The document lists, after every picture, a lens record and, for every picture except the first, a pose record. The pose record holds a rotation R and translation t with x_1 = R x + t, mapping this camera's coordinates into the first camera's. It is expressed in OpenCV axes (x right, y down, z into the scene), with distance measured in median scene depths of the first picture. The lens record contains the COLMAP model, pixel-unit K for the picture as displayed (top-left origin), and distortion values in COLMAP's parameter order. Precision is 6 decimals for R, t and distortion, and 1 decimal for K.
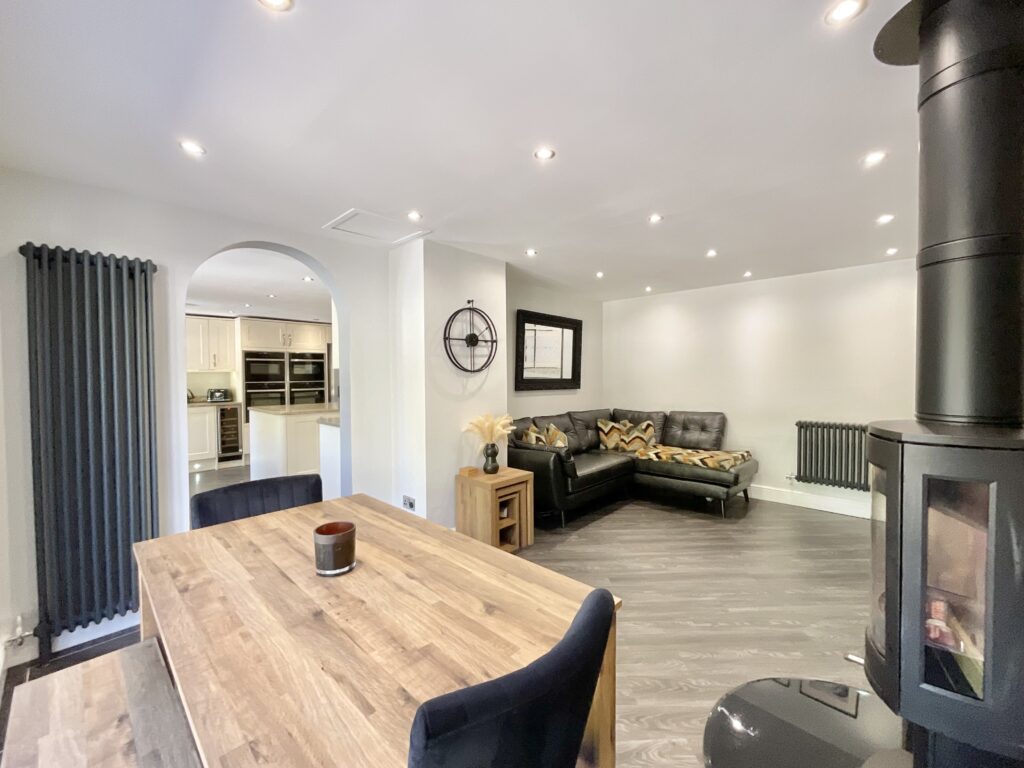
lens RADIAL K [[417.4, 0, 509.8], [0, 417.4, 384.3], [0, 0, 1]] dist [-0.006160, -0.000548]
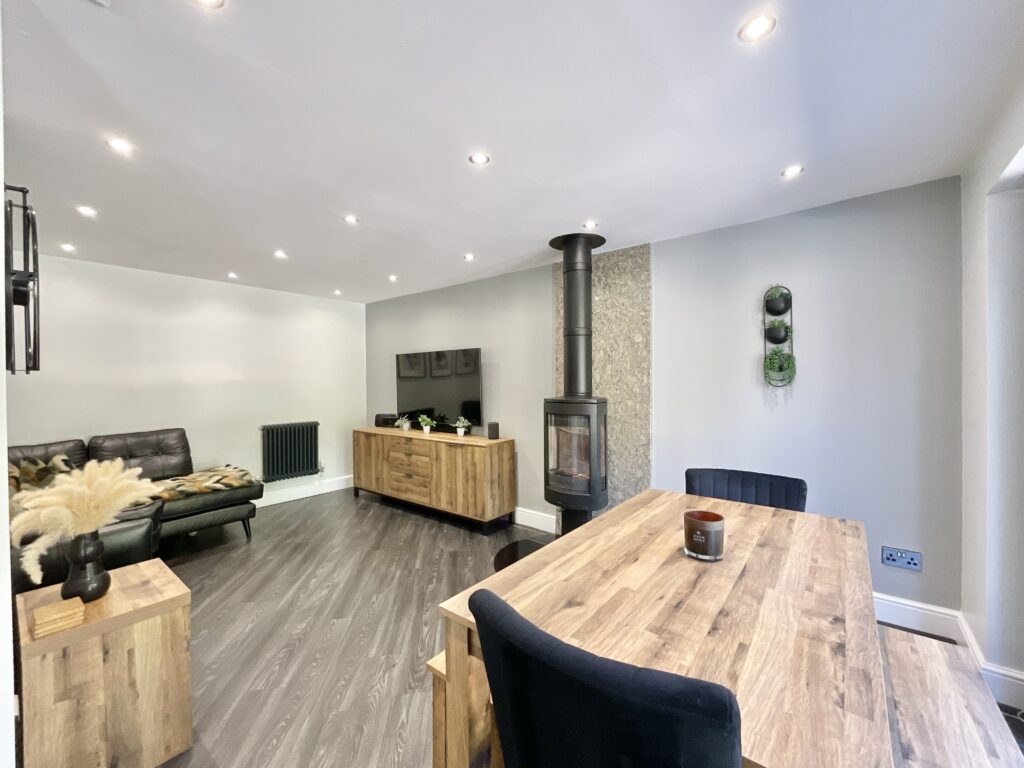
lens RADIAL K [[417.4, 0, 511.3], [0, 417.4, 385.6], [0, 0, 1]] dist [-0.006160, -0.000548]
pose [[-0.090798, -0.005181, 0.995856, -1.326499], [0.033688, 0.999398, 0.008270, -0.008236], [-0.995299, 0.034299, -0.090569, 1.463043]]
